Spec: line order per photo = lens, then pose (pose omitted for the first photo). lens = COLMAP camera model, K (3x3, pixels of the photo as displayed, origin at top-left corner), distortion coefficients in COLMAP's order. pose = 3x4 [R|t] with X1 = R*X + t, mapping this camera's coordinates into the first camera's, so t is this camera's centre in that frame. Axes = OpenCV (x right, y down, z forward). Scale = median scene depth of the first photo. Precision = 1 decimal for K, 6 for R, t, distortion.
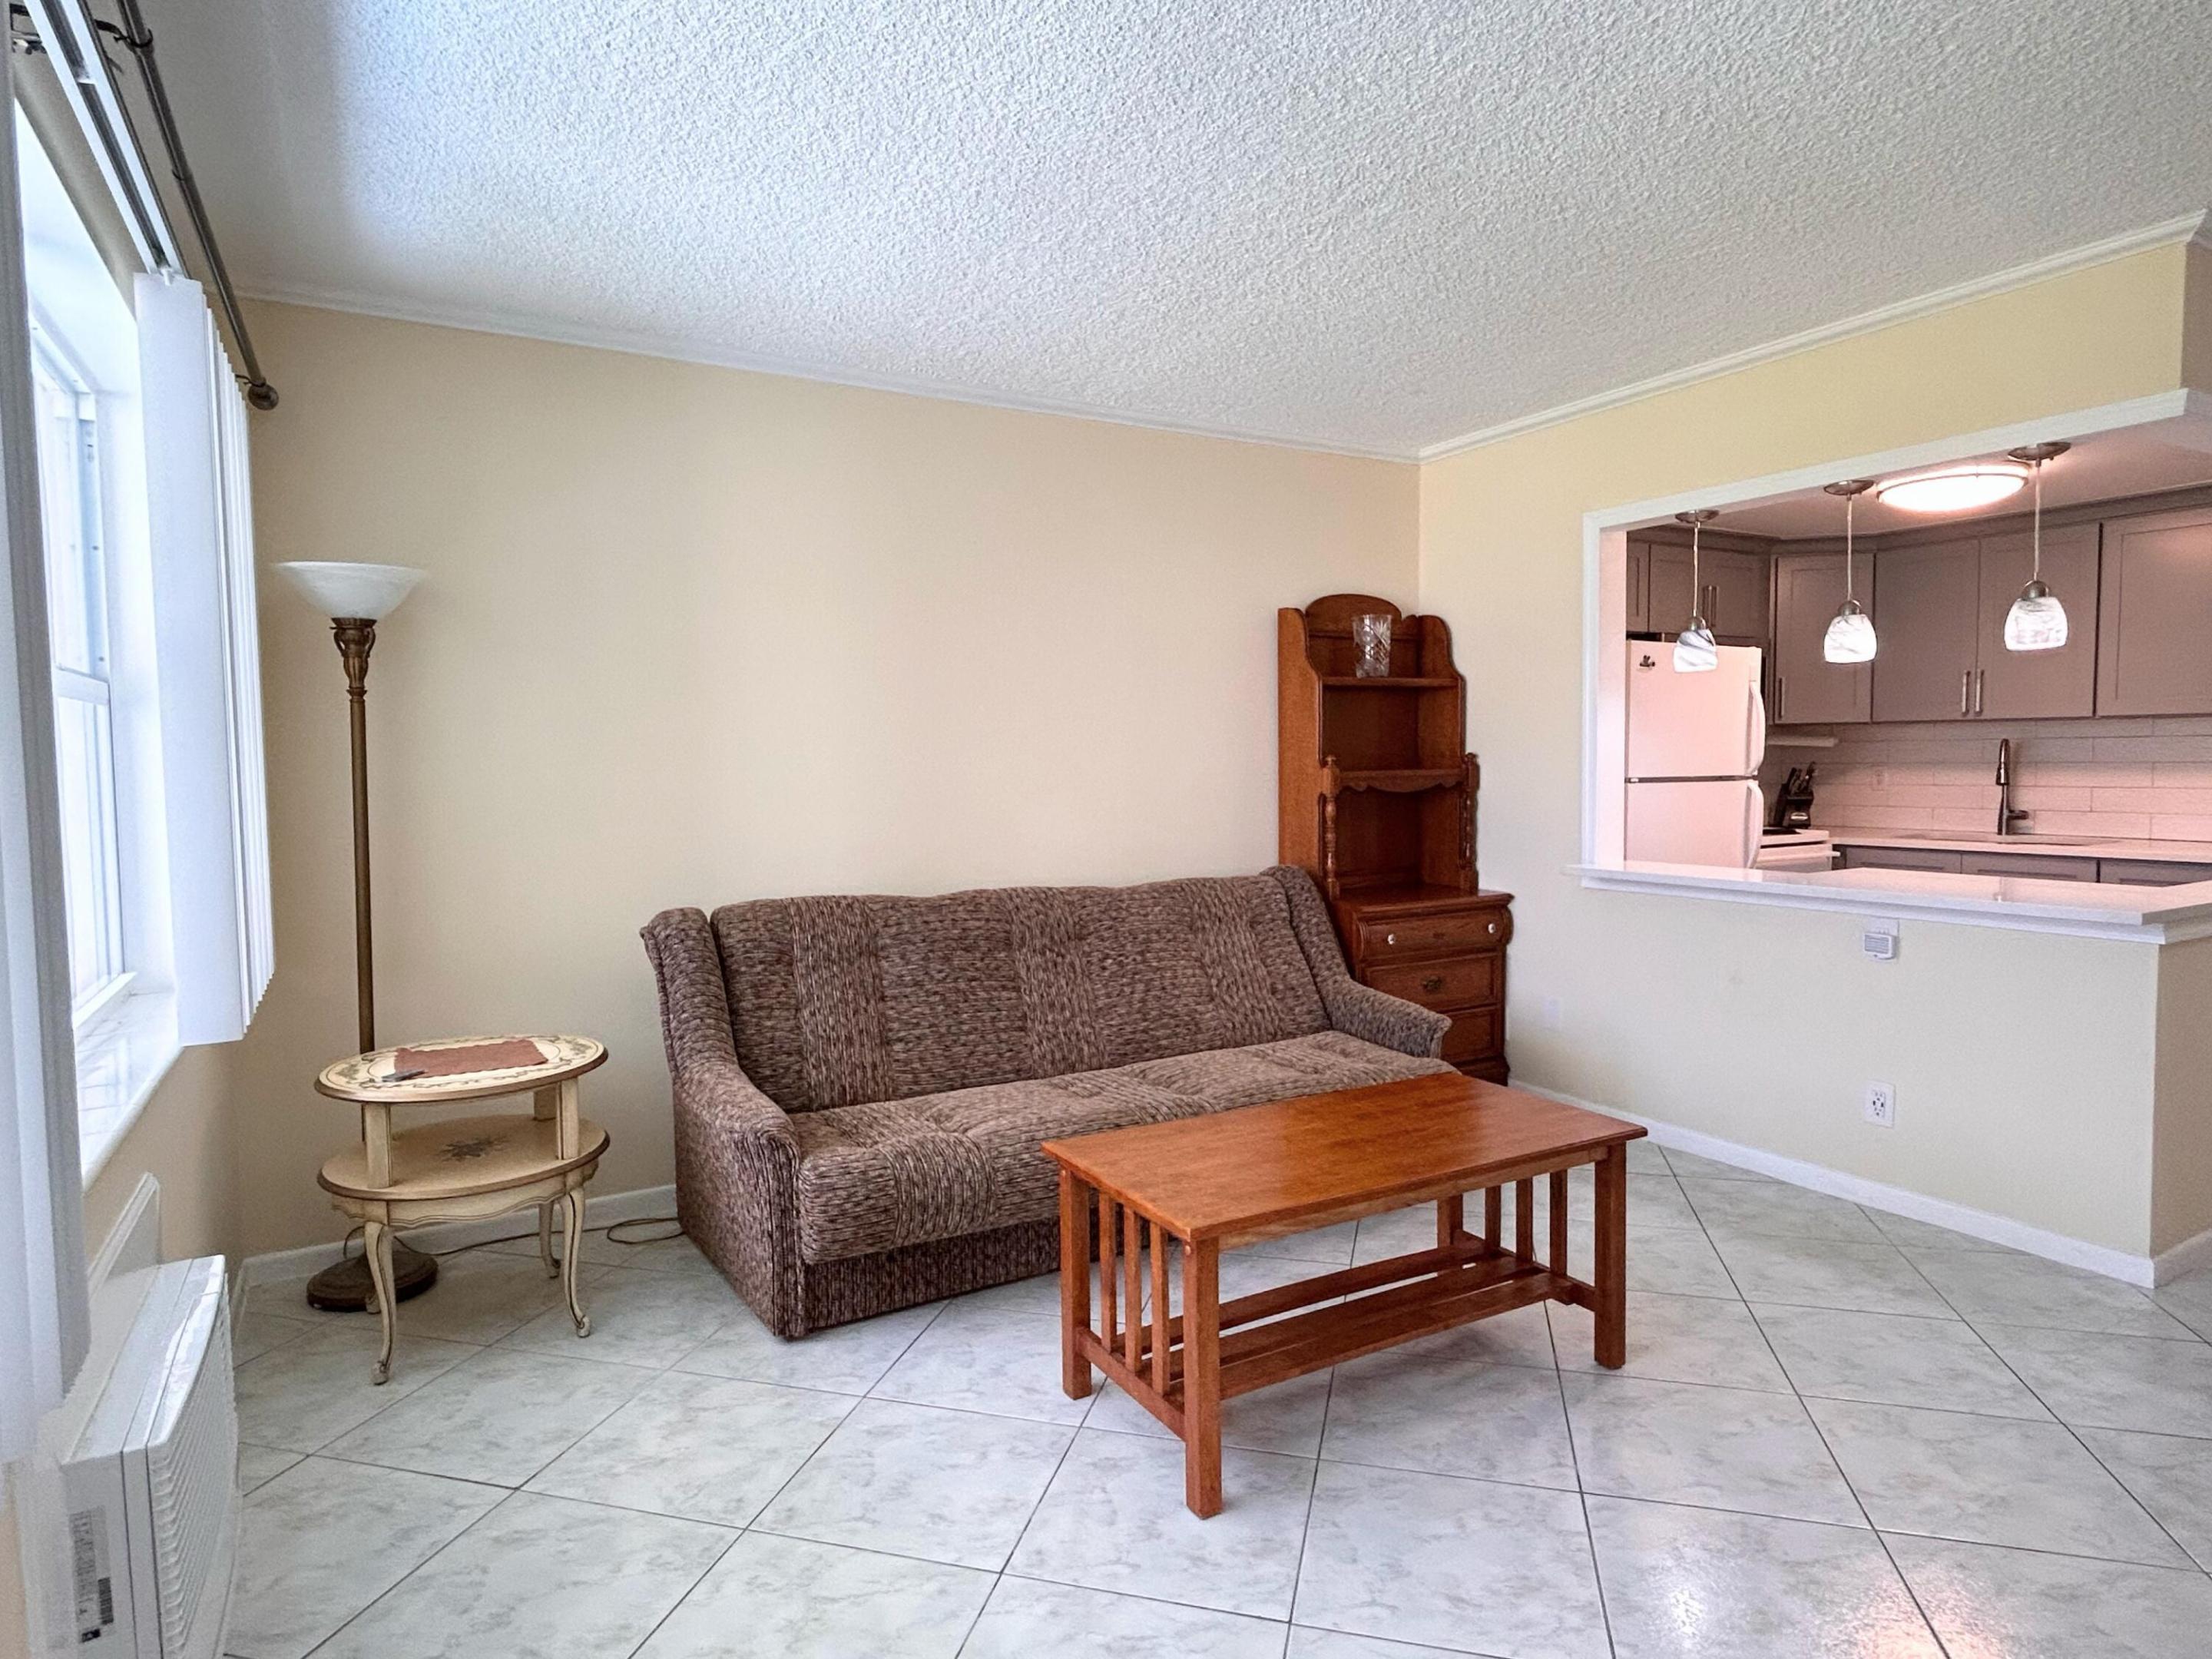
lens RADIAL K [[1246.4, 0, 1106.0], [0, 1246.4, 829.5], [0, 0, 1]] dist [-0.005432, 0.000746]
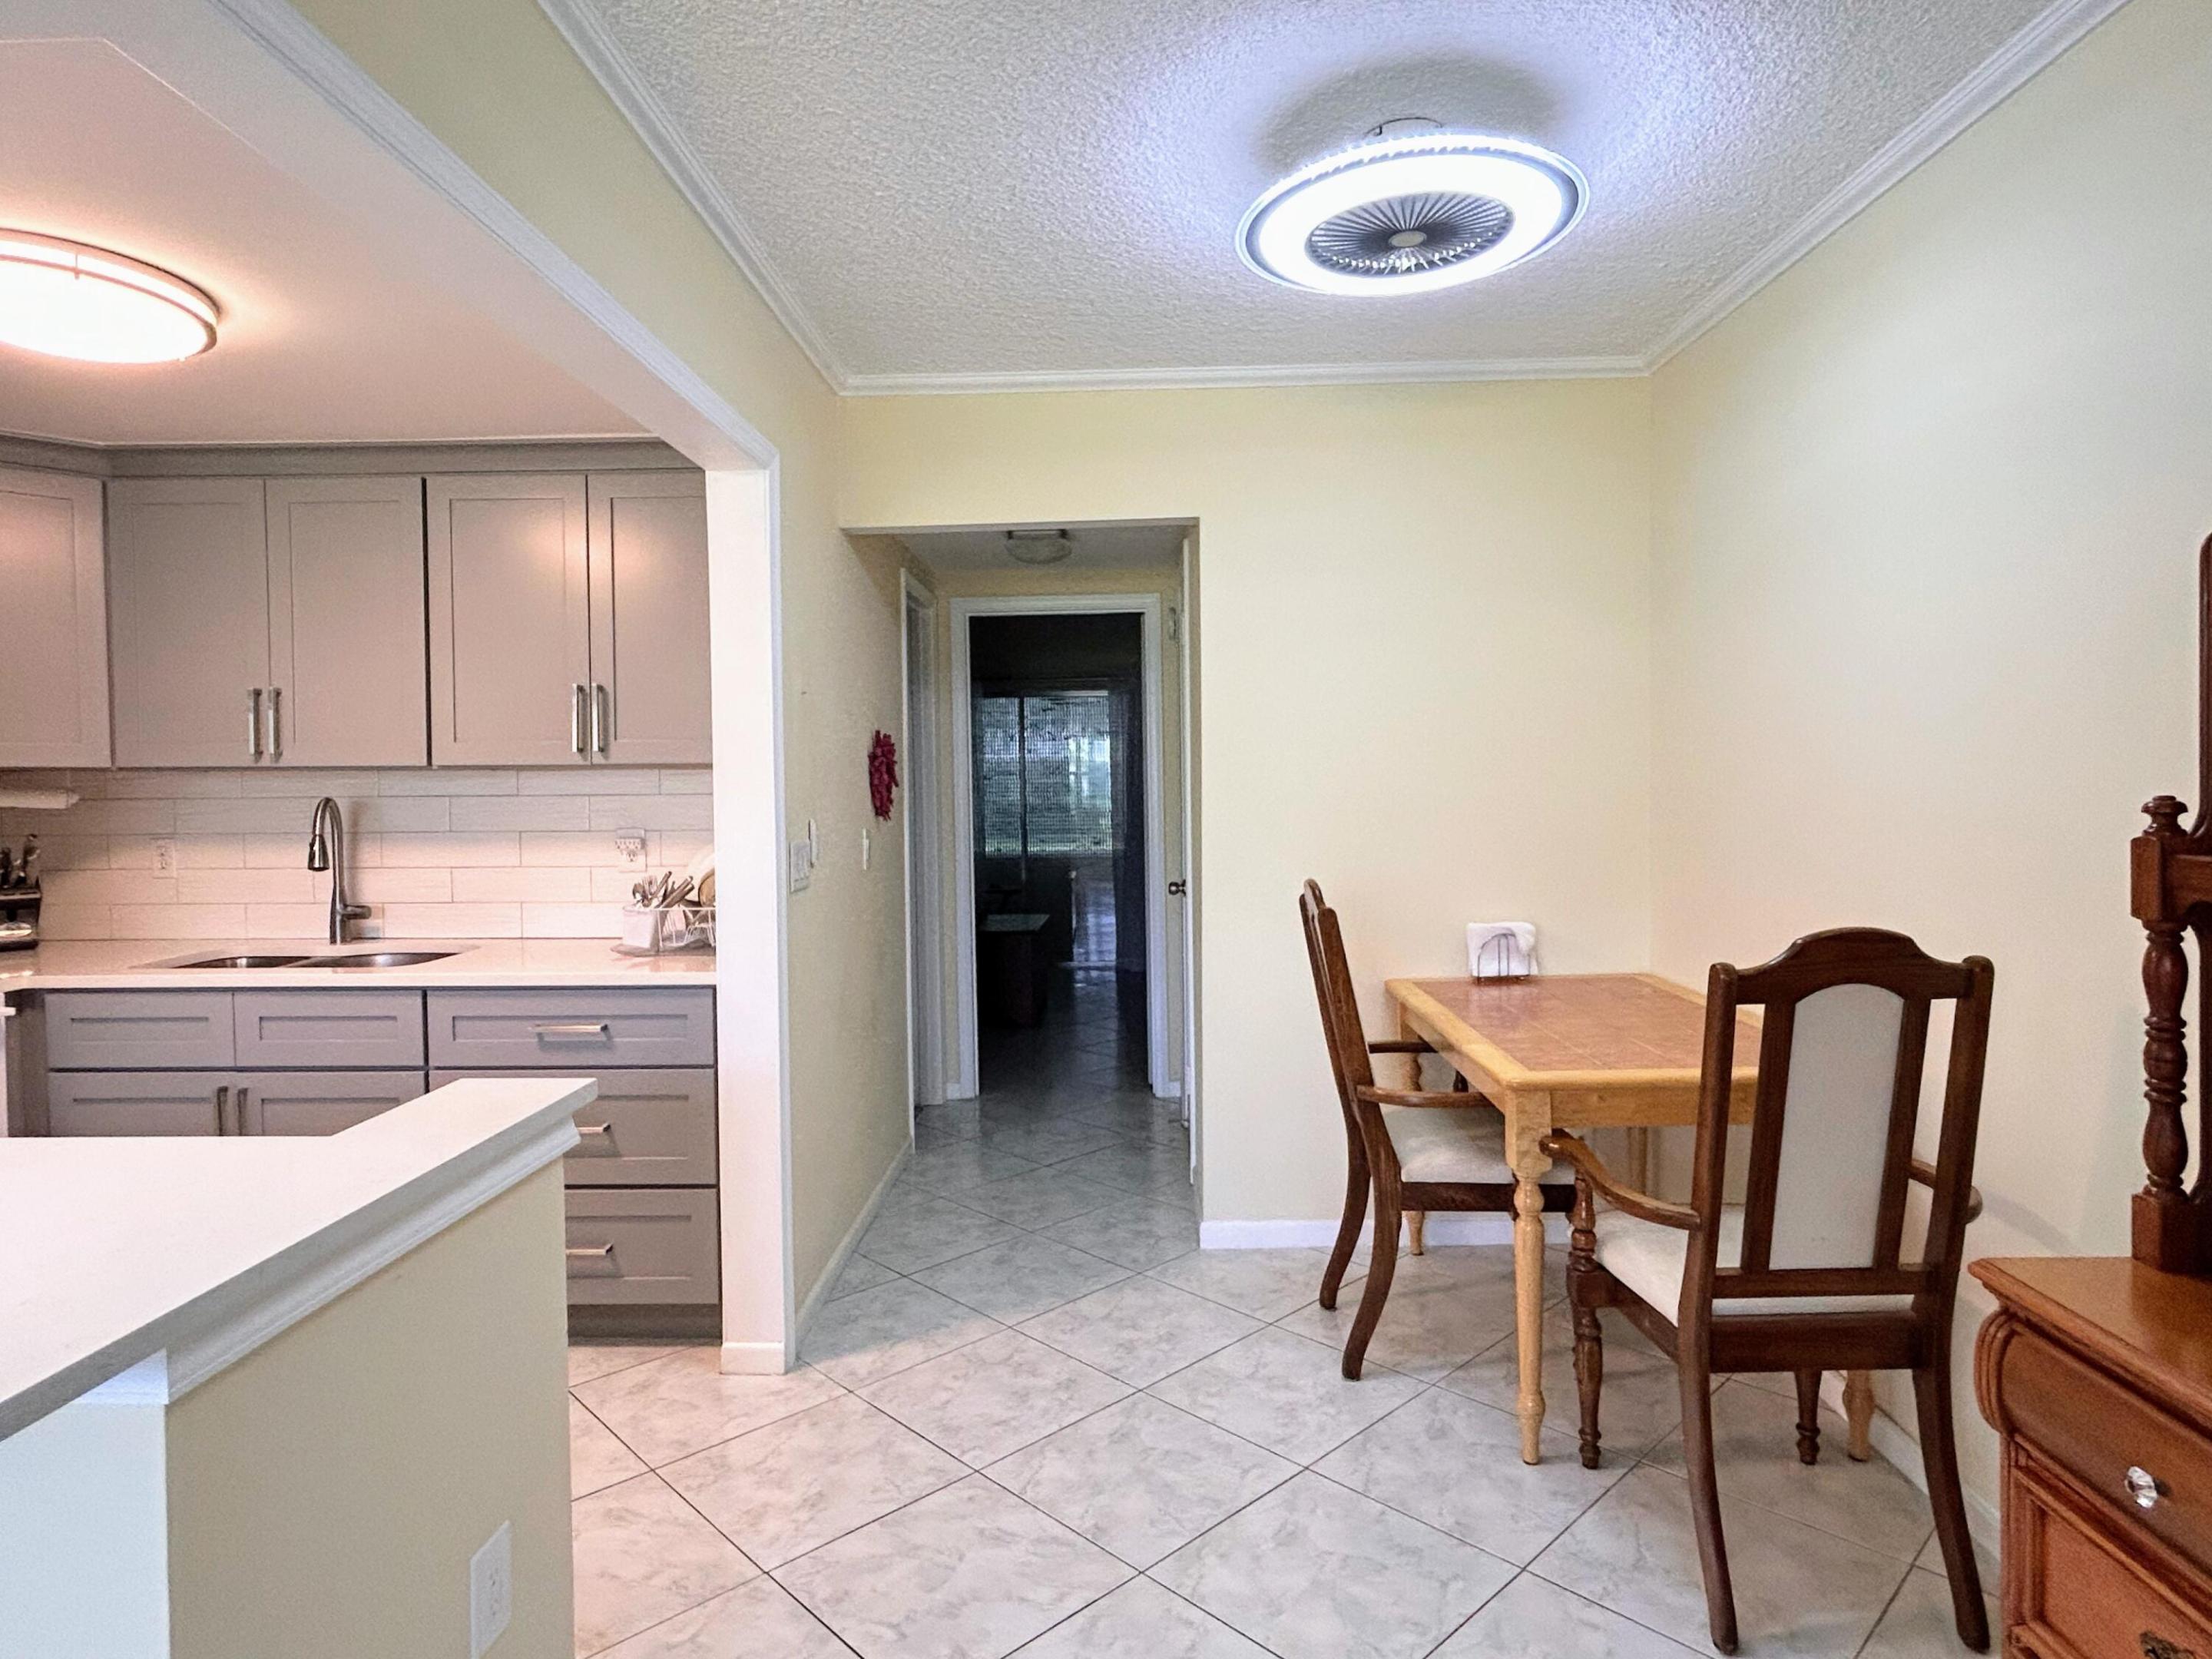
lens RADIAL K [[1246.4, 0, 1106.0], [0, 1246.4, 829.5], [0, 0, 1]] dist [-0.005432, 0.000746]
pose [[0.520911, -0.025834, 0.853220, 0.386663], [0.055066, 0.998477, -0.003387, -0.032356], [-0.851833, 0.048748, 0.521540, 0.319298]]
